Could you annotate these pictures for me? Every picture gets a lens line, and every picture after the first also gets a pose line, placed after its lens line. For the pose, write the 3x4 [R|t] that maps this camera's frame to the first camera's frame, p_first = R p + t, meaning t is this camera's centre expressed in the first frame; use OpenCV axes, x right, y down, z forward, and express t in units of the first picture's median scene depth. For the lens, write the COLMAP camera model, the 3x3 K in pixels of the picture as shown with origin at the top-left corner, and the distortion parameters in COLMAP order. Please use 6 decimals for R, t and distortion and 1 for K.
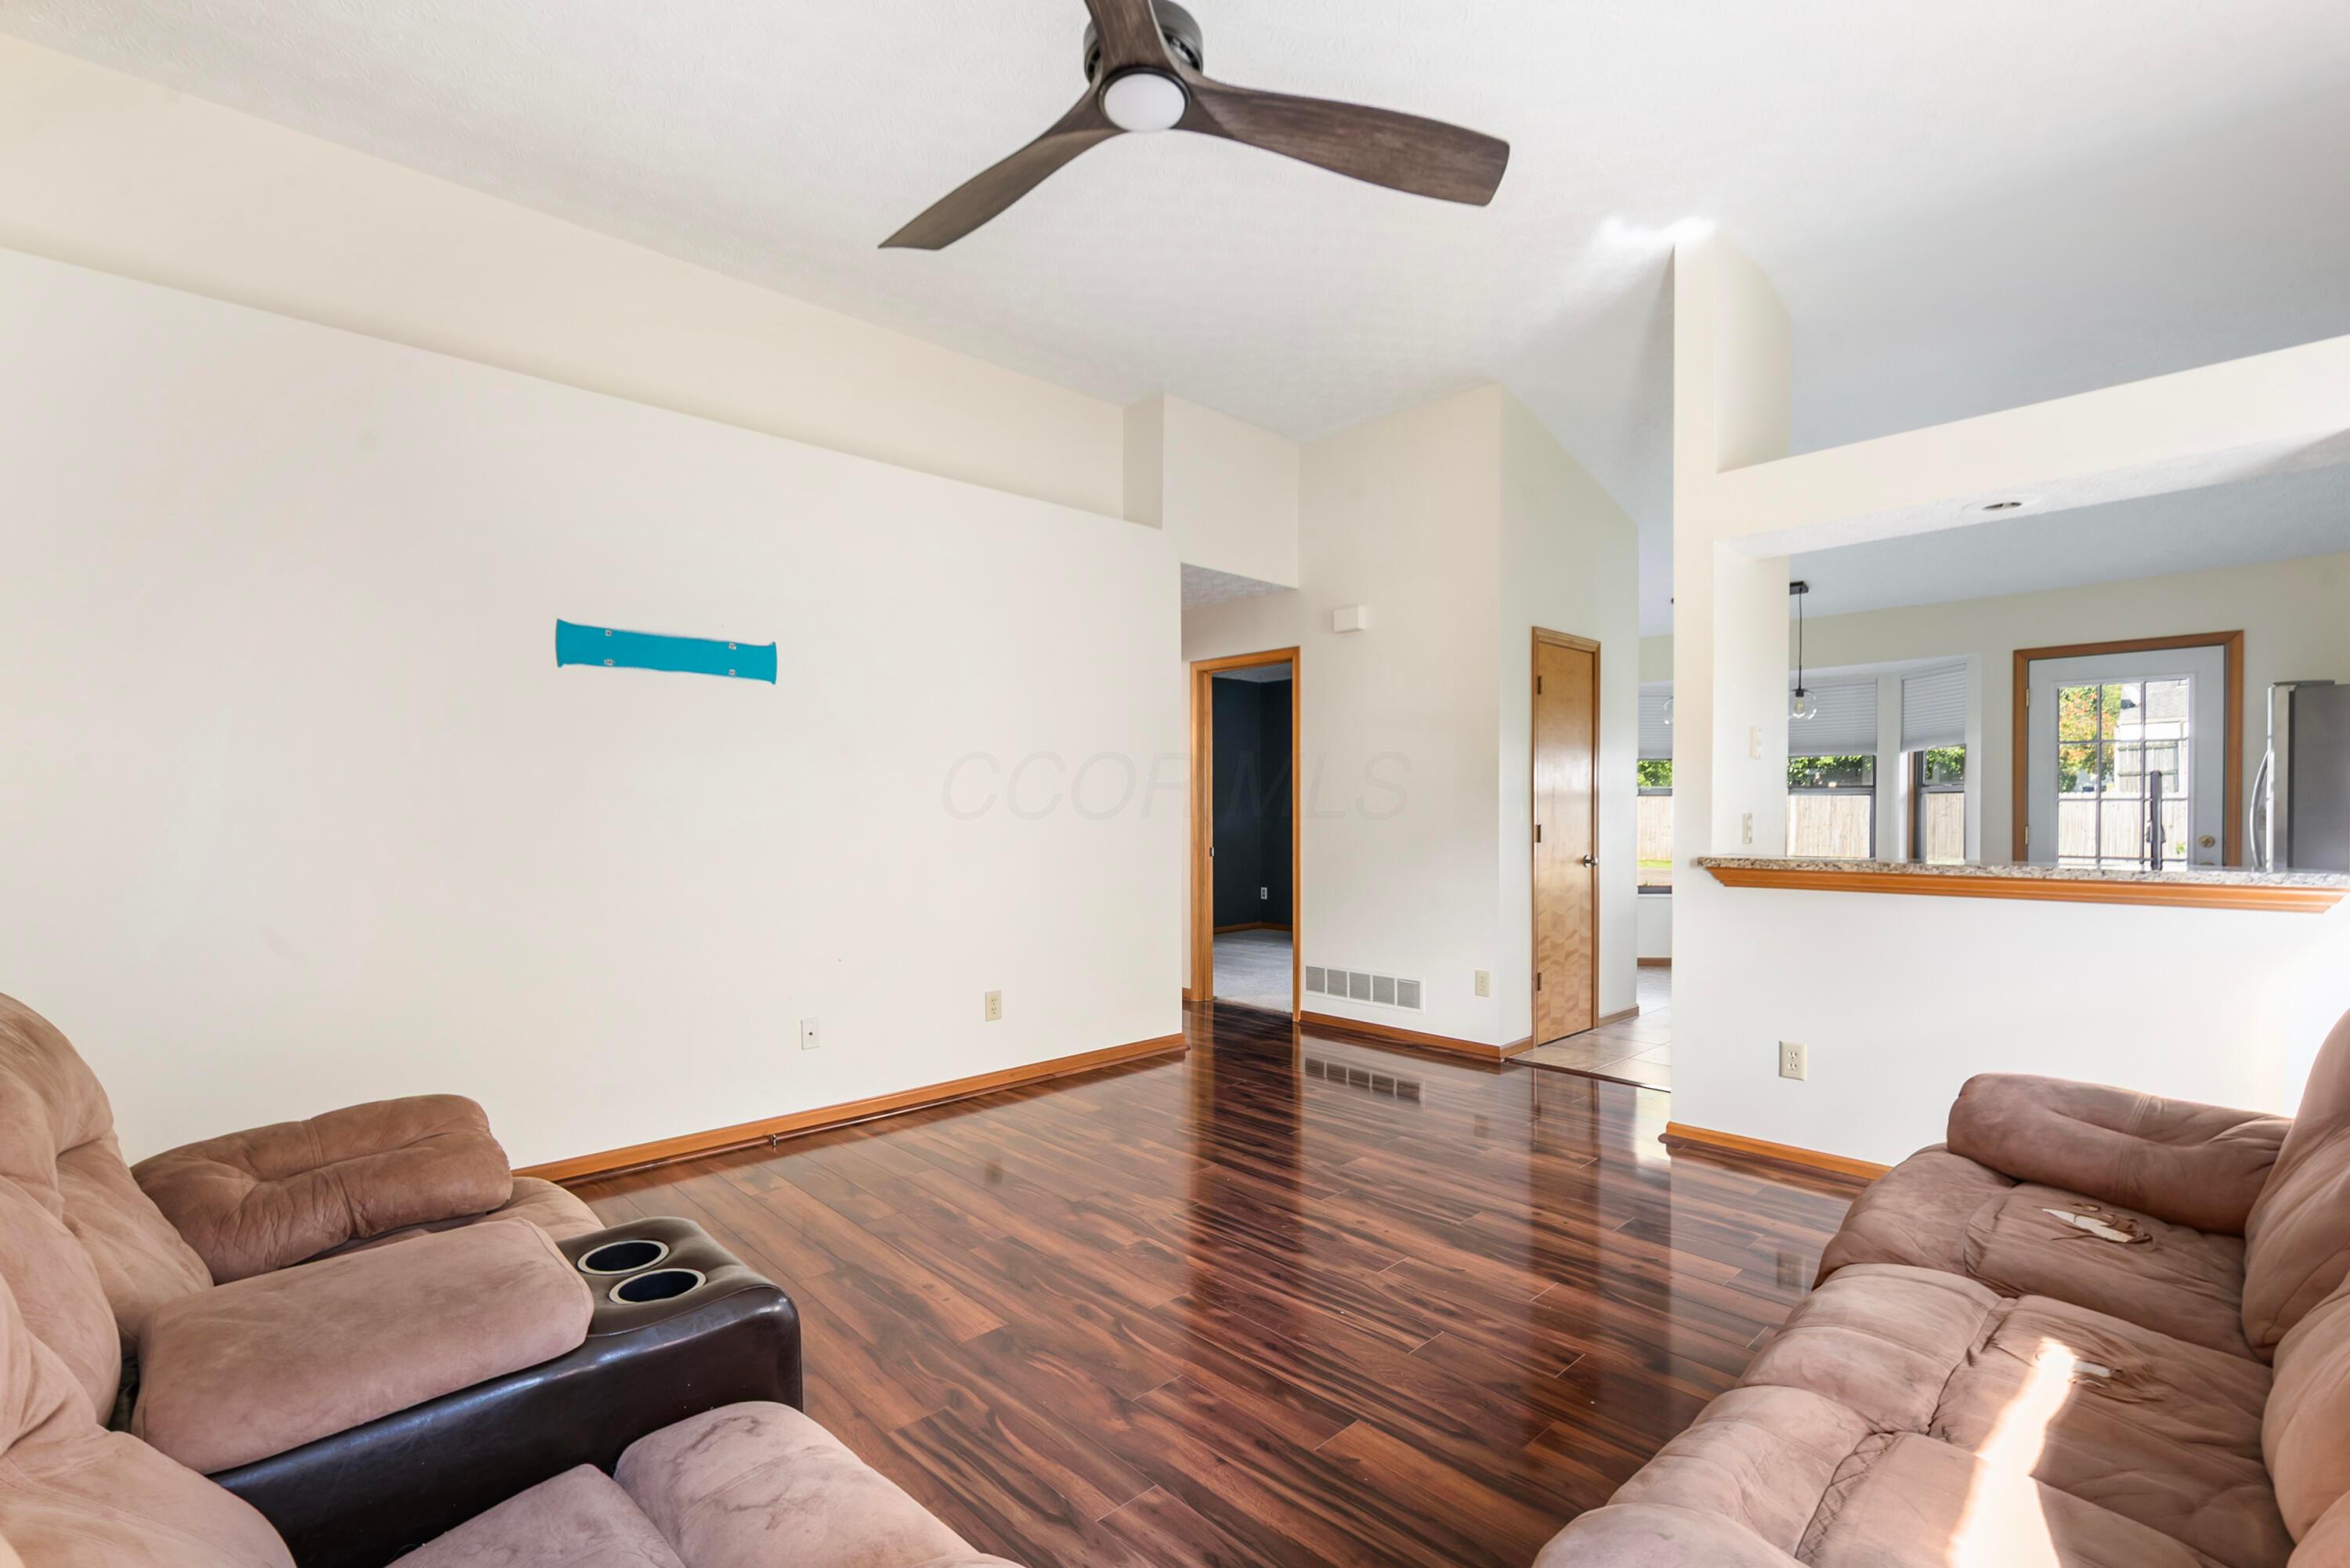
lens RADIAL K [[1042.9, 0, 1157.8], [0, 1042.9, 804.2], [0, 0, 1]] dist [-0.000494, -0.001561]
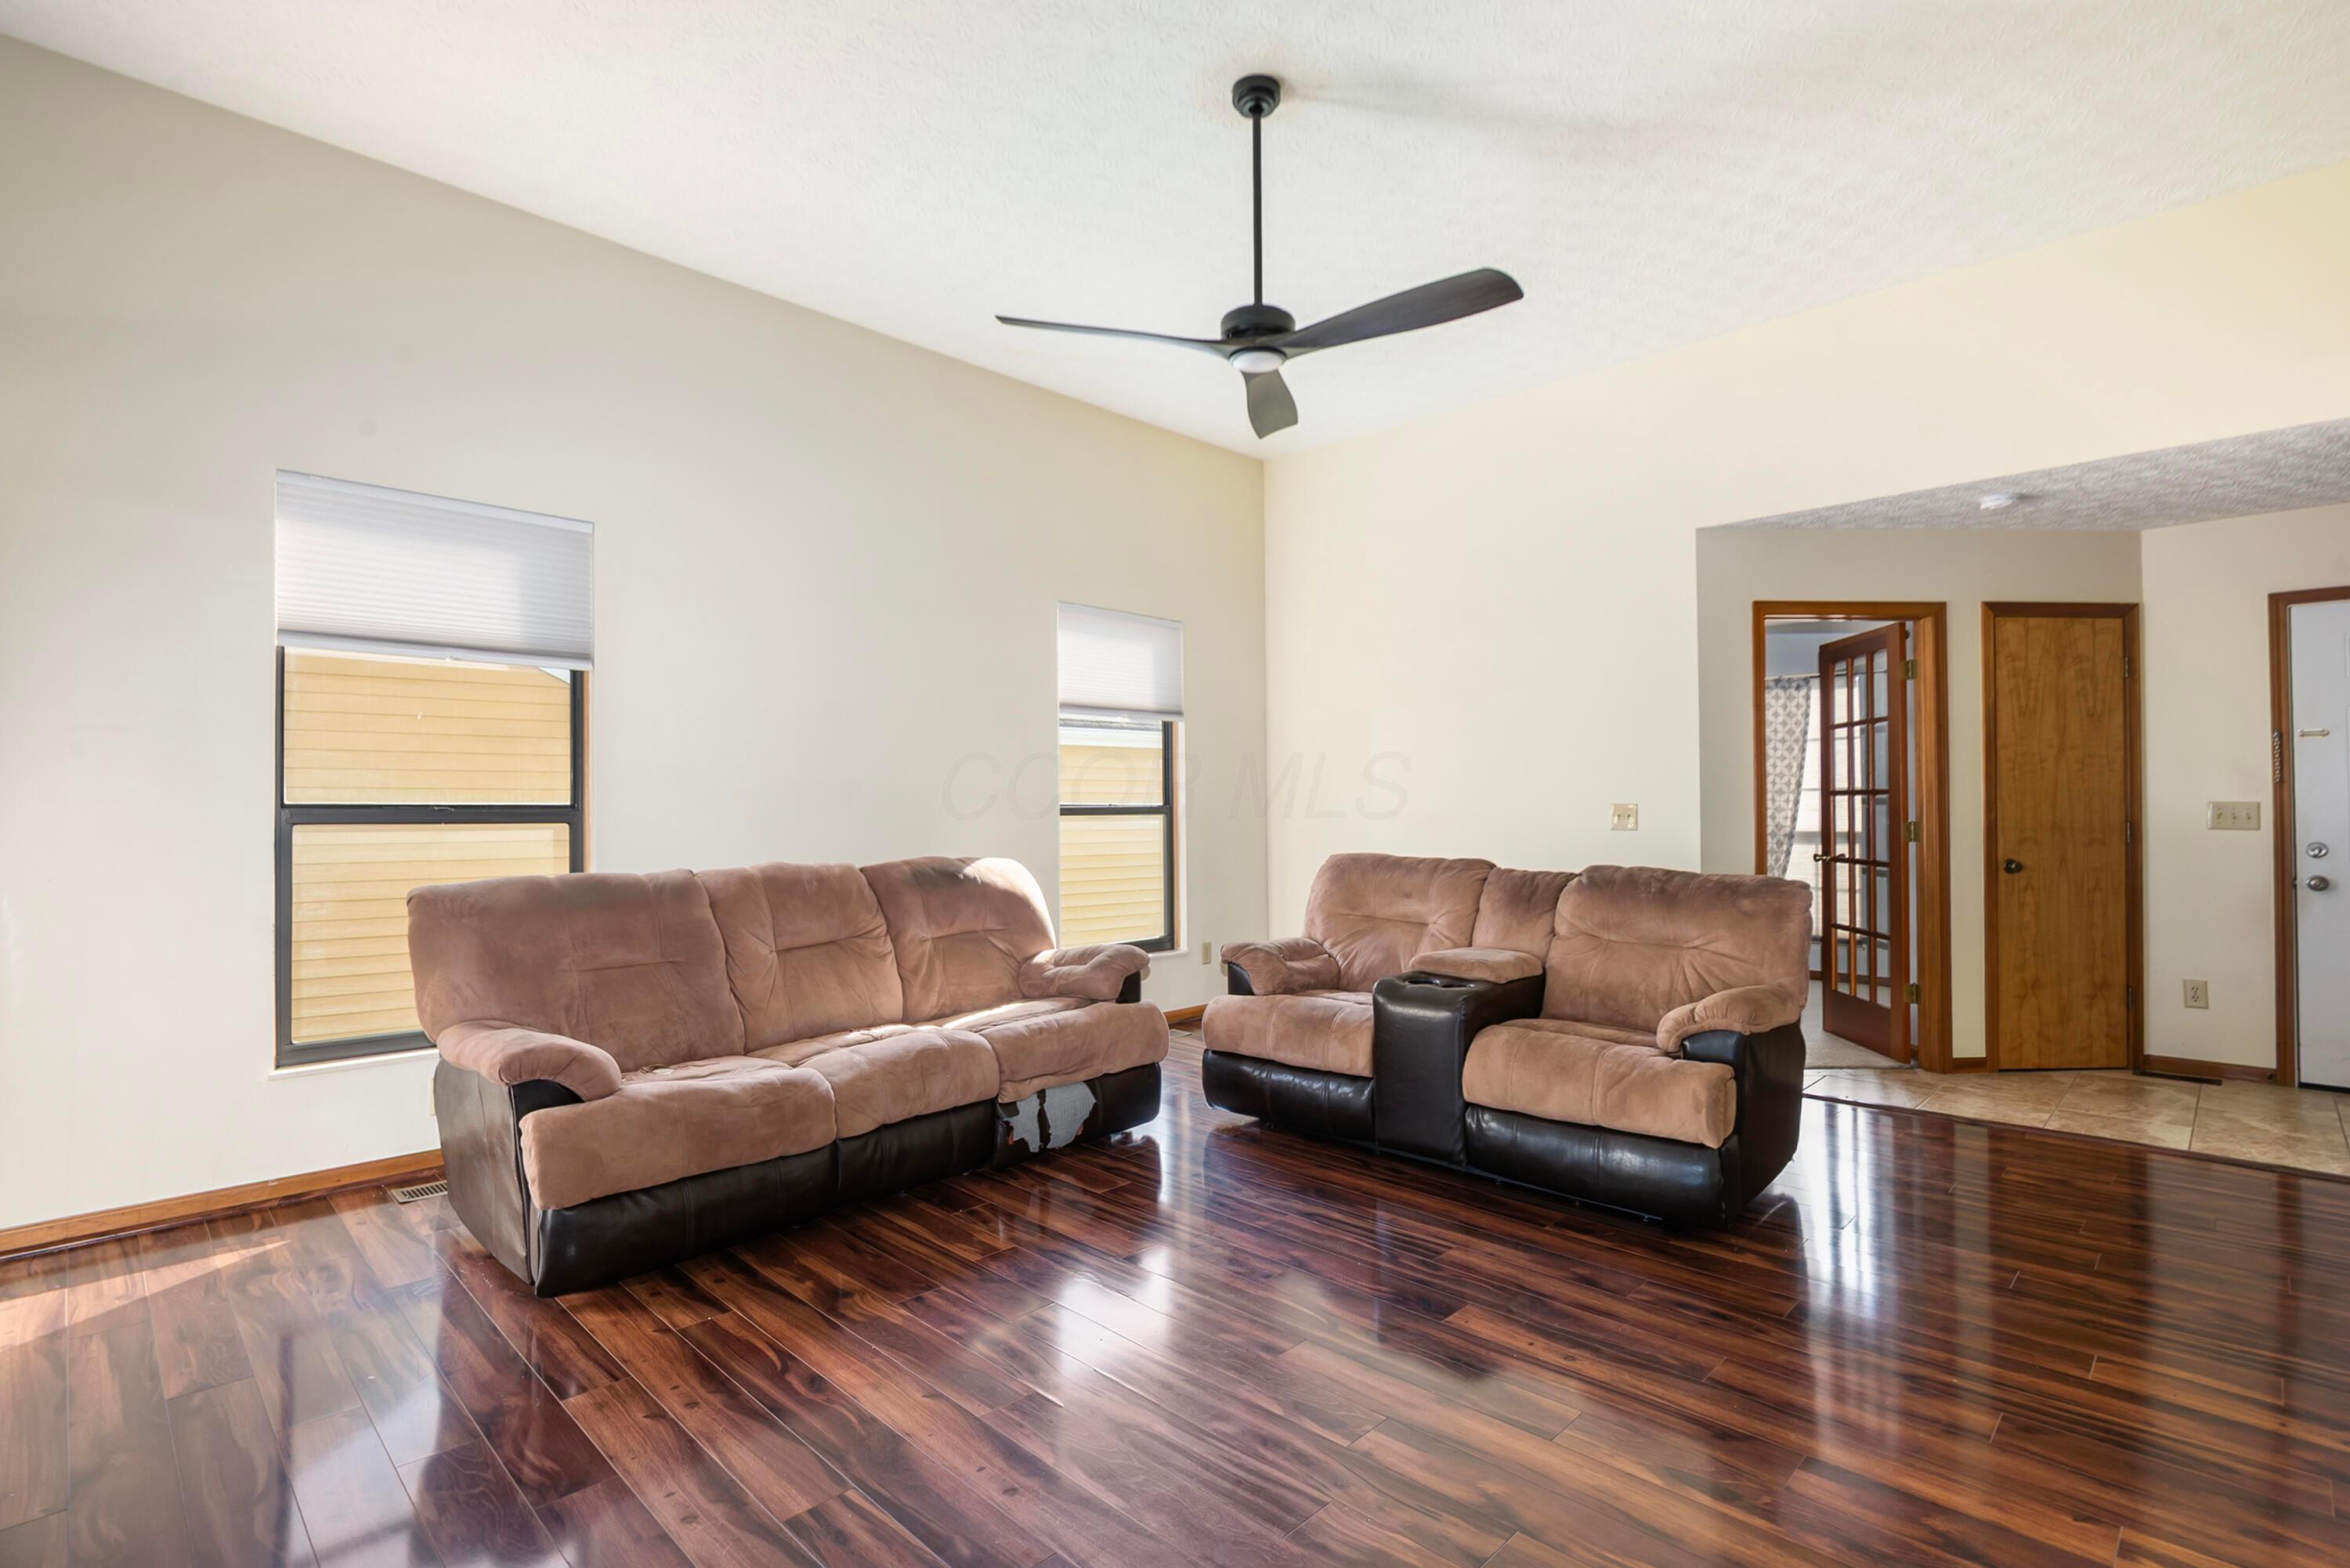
lens RADIAL K [[1104.0, 0, 1179.5], [0, 1104.0, 792.6], [0, 0, 1]] dist [-0.005371, -0.001904]
pose [[-0.998417, 0.002129, -0.056197, 0.106597], [0.003031, 0.999868, -0.015976, 0.006859], [0.056155, -0.016121, -0.998292, 1.332351]]
